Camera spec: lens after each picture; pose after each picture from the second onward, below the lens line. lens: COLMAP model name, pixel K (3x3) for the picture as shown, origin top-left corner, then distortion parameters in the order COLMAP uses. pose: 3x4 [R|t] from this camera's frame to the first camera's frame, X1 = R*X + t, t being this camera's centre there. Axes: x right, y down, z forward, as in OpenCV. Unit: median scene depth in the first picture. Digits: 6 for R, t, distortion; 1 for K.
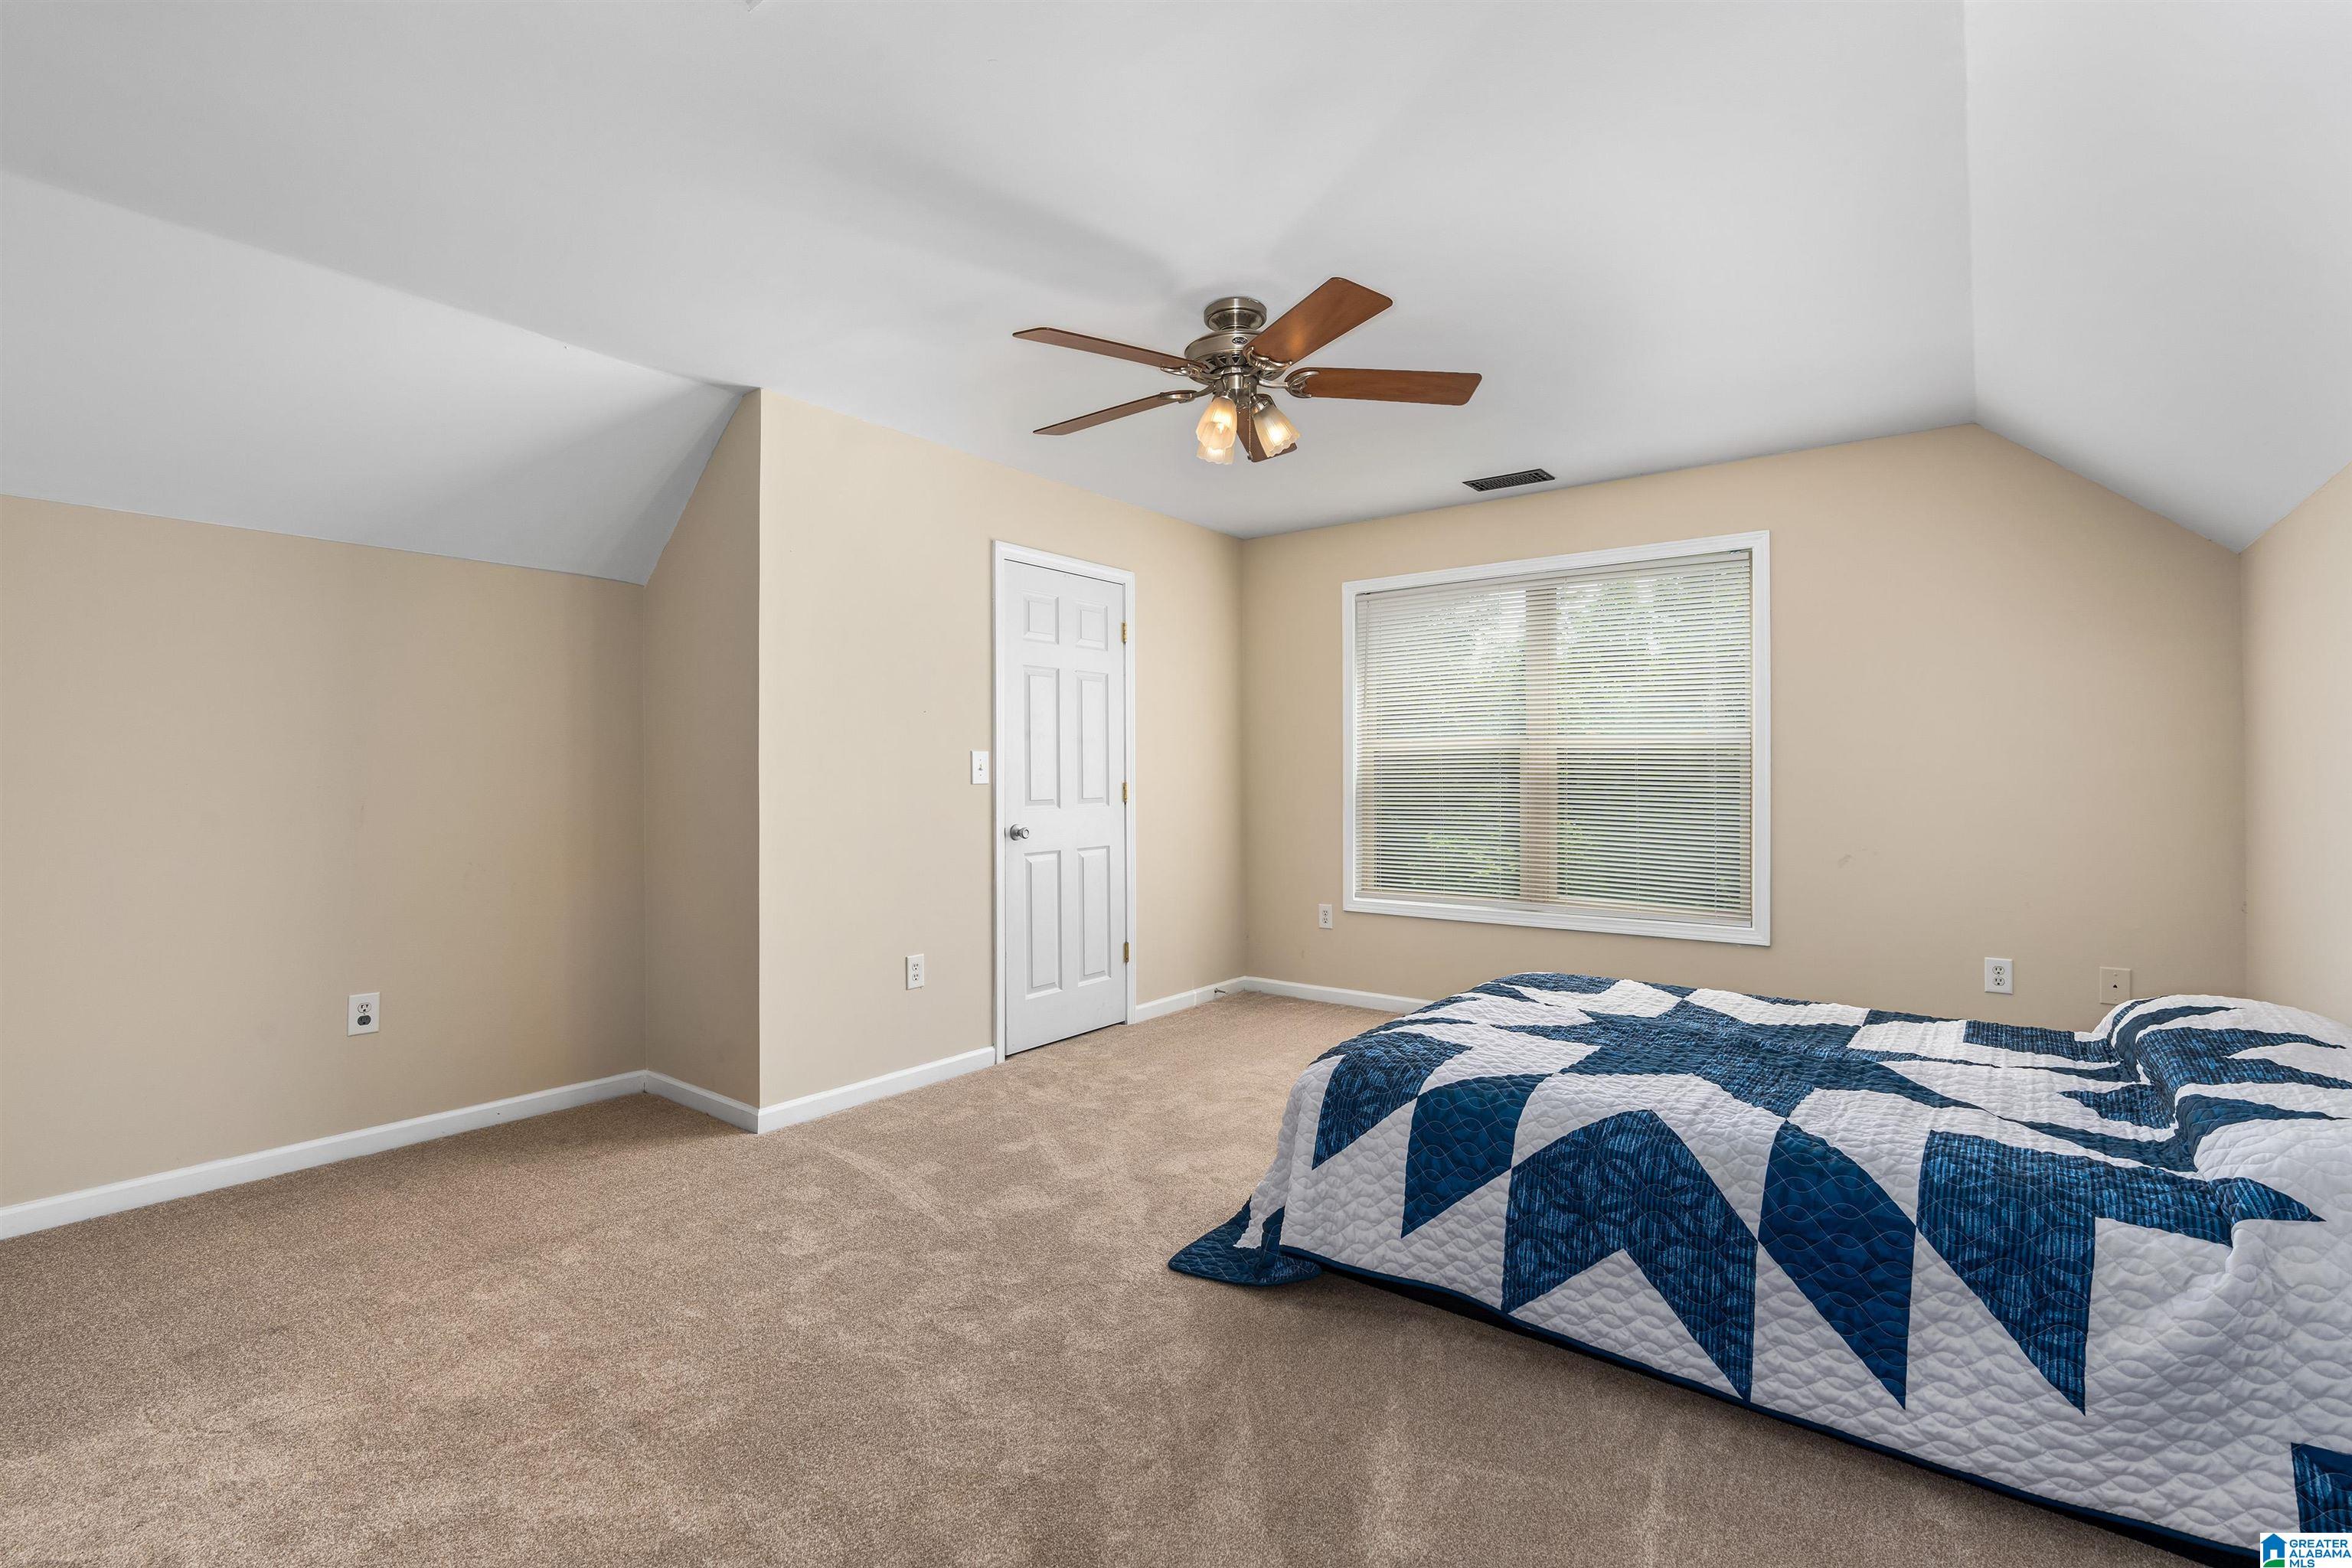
lens RADIAL K [[1059.7, 0, 1182.0], [0, 1059.7, 789.8], [0, 0, 1]] dist [-0.002197, 0.001179]
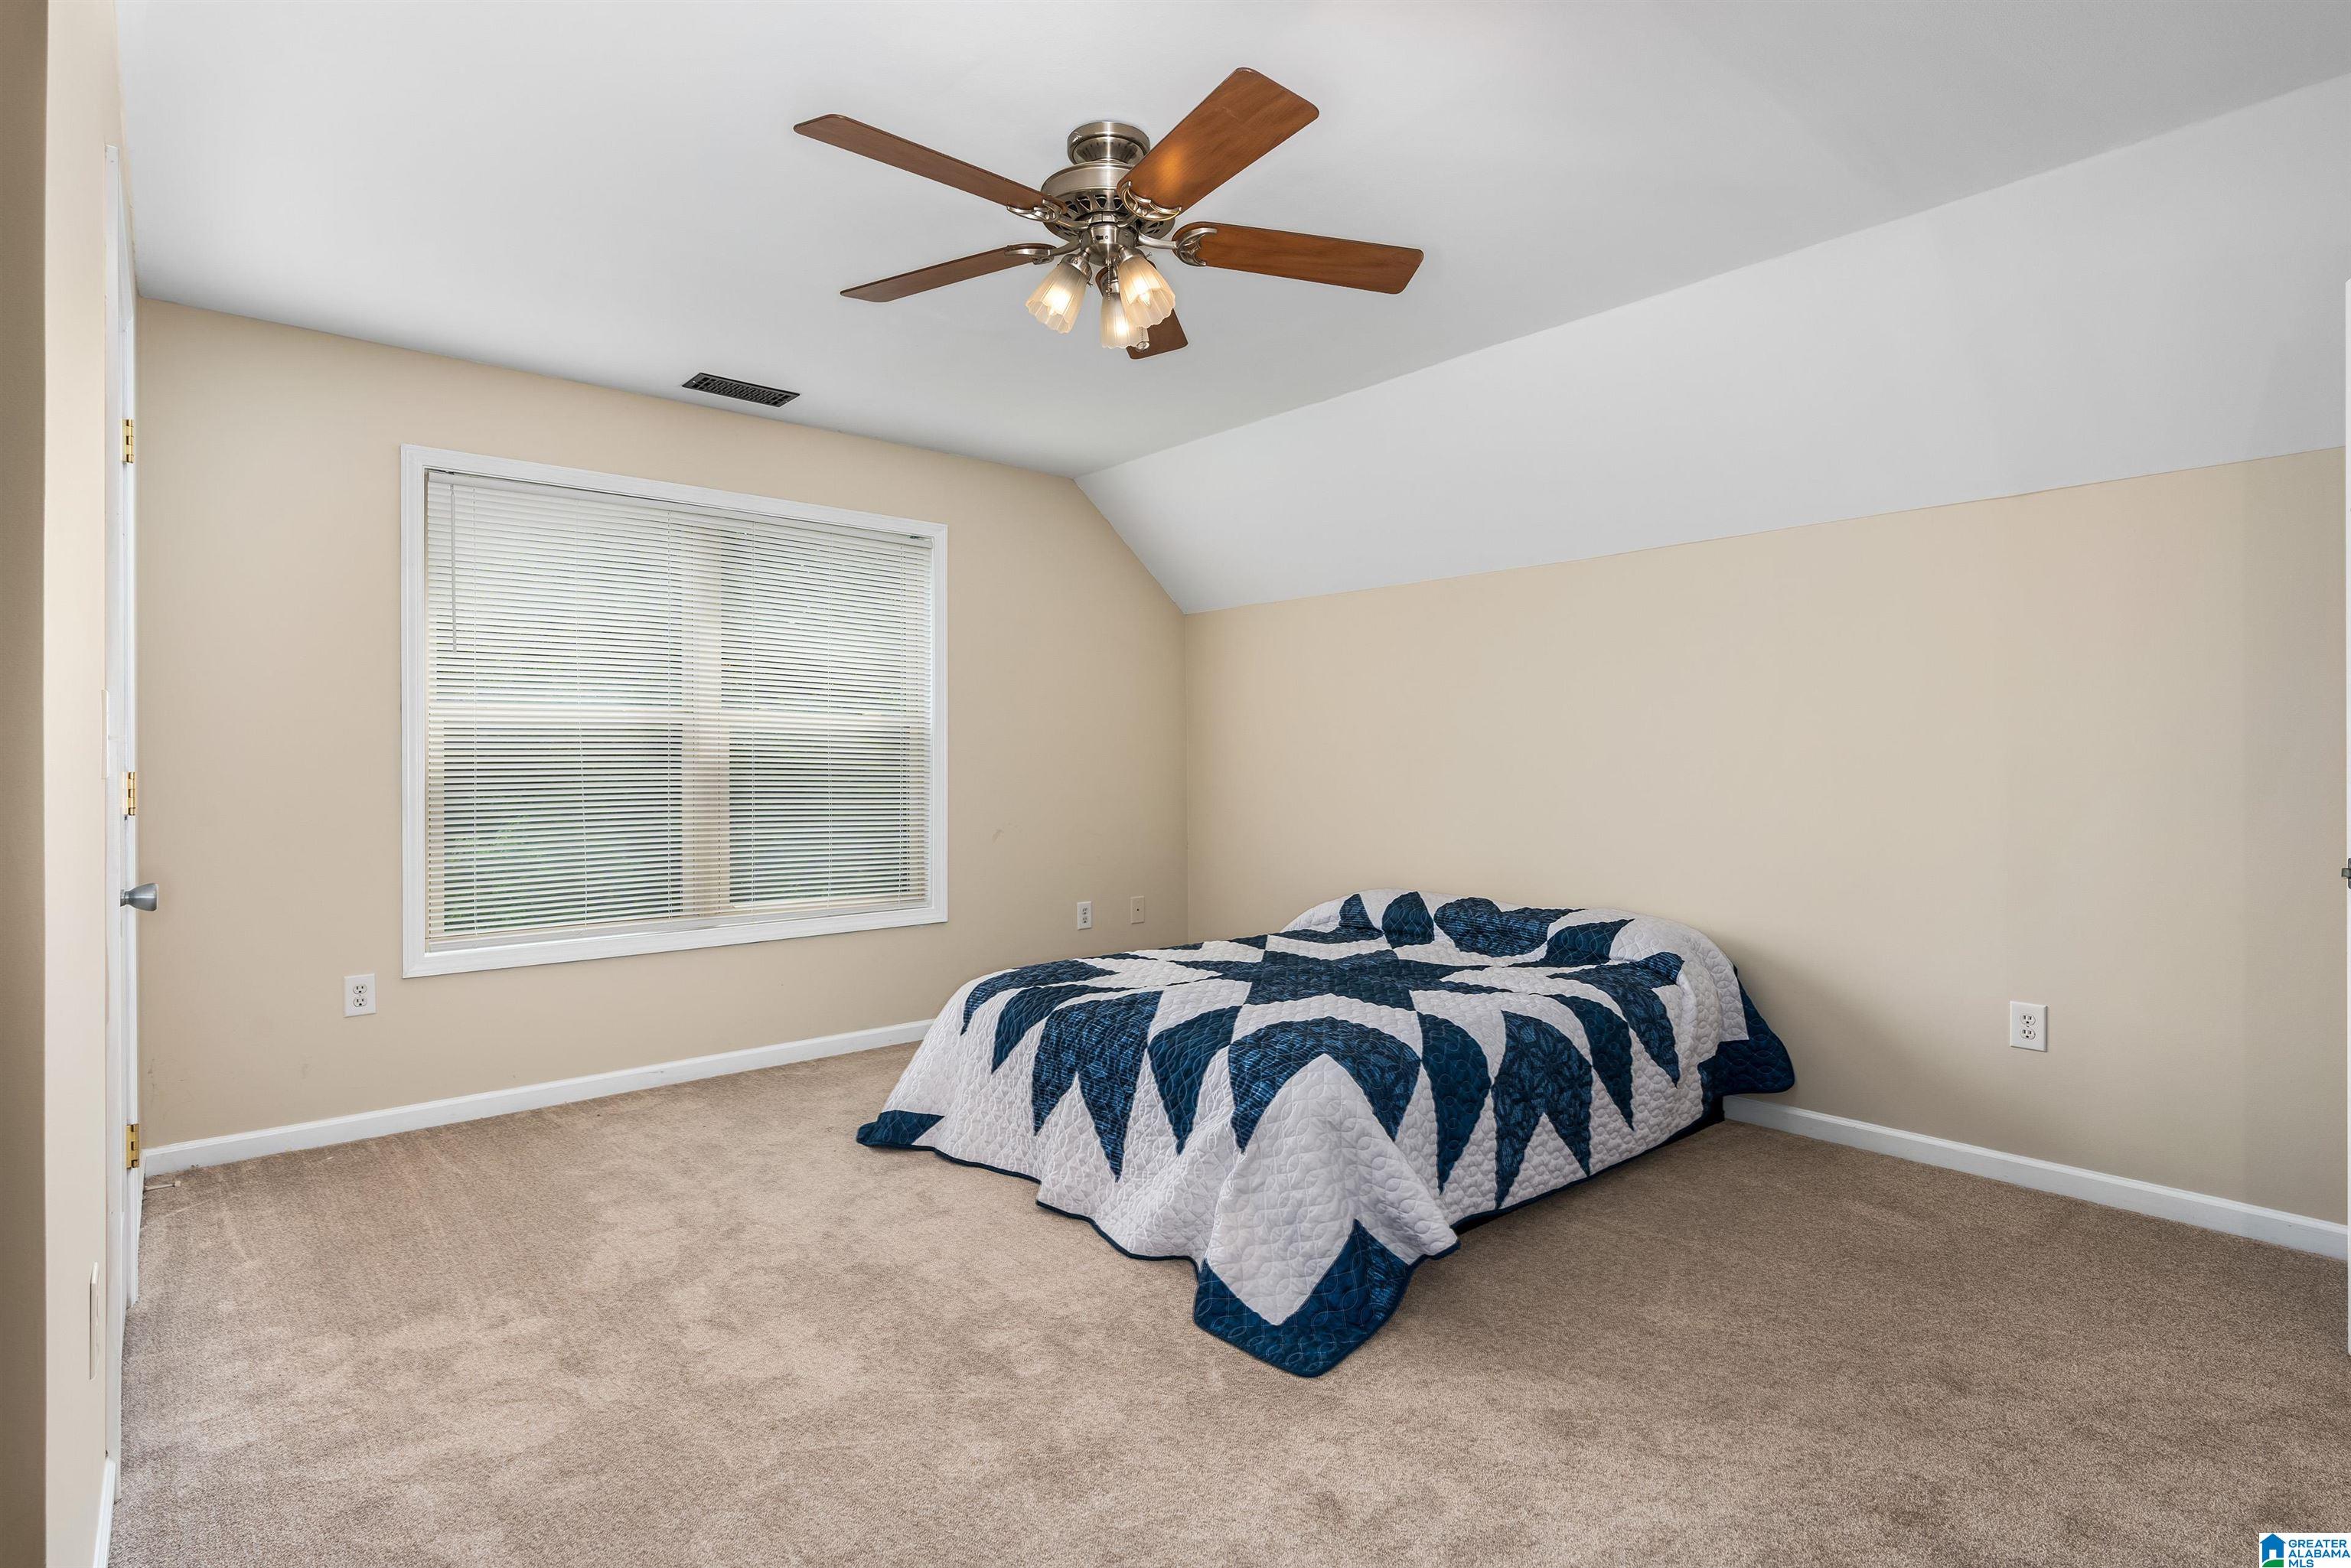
lens RADIAL K [[1150.5, 0, 1178.2], [0, 1150.5, 766.7], [0, 0, 1]] dist [-0.004096, -0.000036]
pose [[0.198070, -0.002577, 0.980185, -1.007552], [0.011385, 0.999935, 0.000329, -0.007328], [-0.980122, 0.011094, 0.198086, 1.067691]]
